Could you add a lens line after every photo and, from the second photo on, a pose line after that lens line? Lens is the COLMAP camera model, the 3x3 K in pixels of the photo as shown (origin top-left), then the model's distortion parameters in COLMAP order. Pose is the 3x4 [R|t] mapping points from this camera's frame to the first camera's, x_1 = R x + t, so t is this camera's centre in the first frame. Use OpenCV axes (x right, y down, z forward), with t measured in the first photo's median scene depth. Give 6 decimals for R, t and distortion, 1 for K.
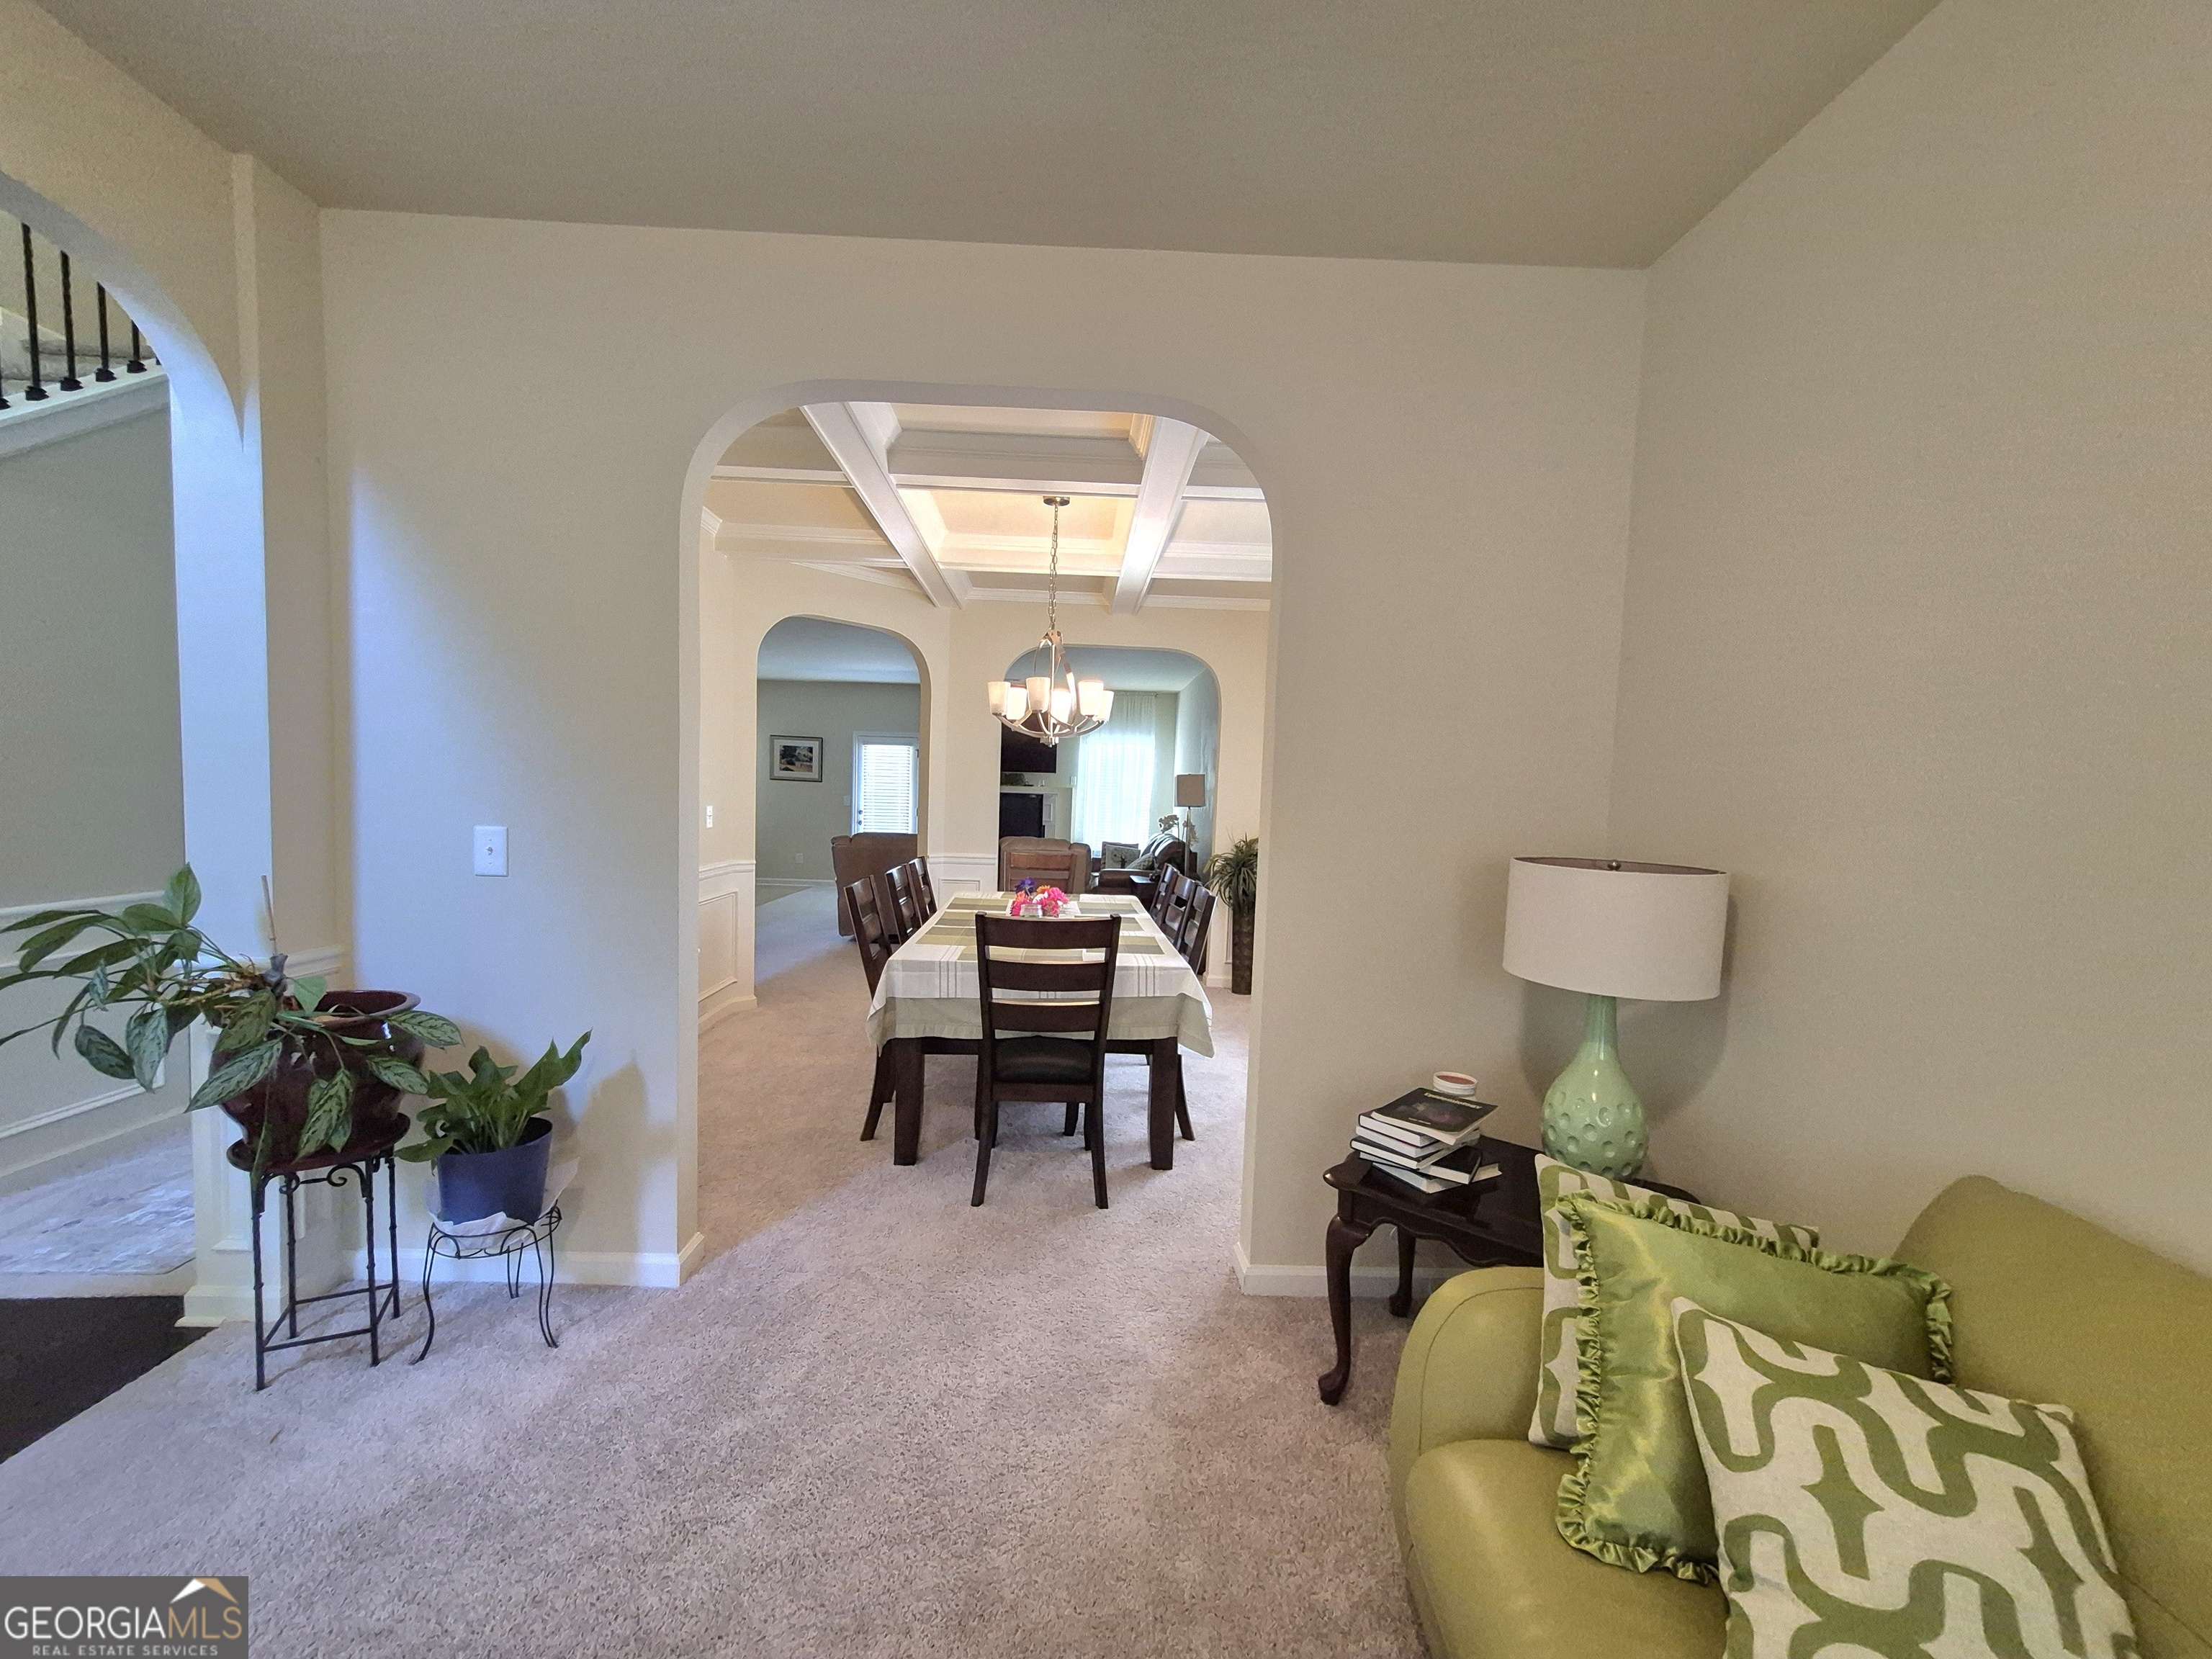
lens RADIAL K [[863.8, 0, 1089.8], [0, 863.8, 860.6], [0, 0, 1]] dist [-0.000283, -0.001766]
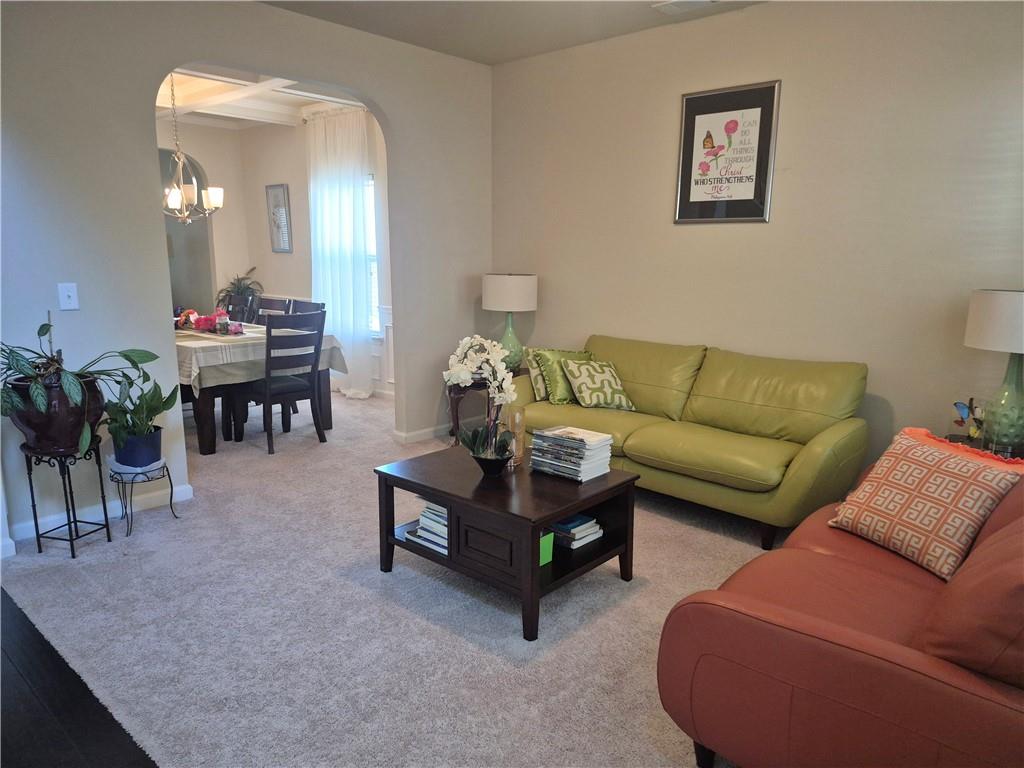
lens RADIAL K [[704.4, 0, 516.1], [0, 704.4, 389.0], [0, 0, 1]] dist [0.060266, -0.055642]
pose [[0.694374, -0.164857, 0.700476, -1.217983], [0.068994, 0.984172, 0.163232, -0.000980], [-0.716299, -0.065015, 0.694758, -0.844077]]
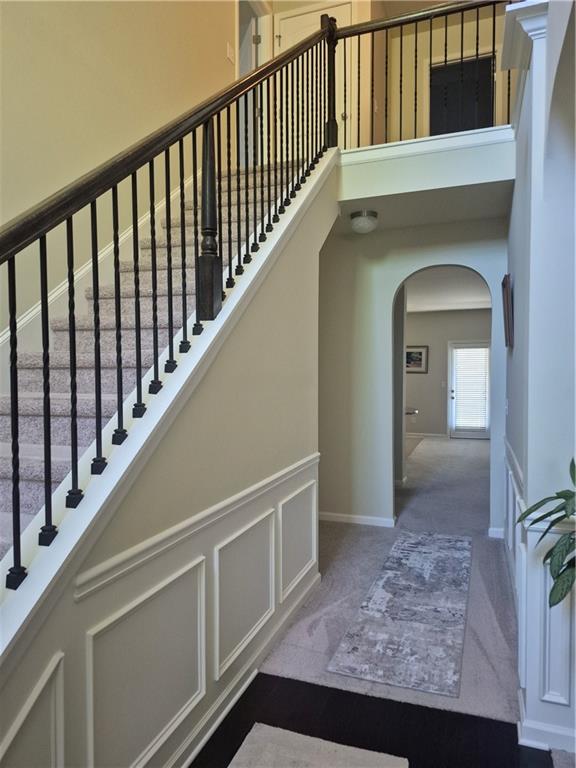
lens RADIAL K [[528.3, 0, 289.8], [0, 528.3, 386.1], [0, 0, 1]] dist [0.060266, -0.055642]
pose [[0.928937, -0.021655, -0.369605, -1.069721], [0.001598, 0.998513, -0.054487, -0.071669], [0.370235, 0.050024, 0.927590, -0.117836]]
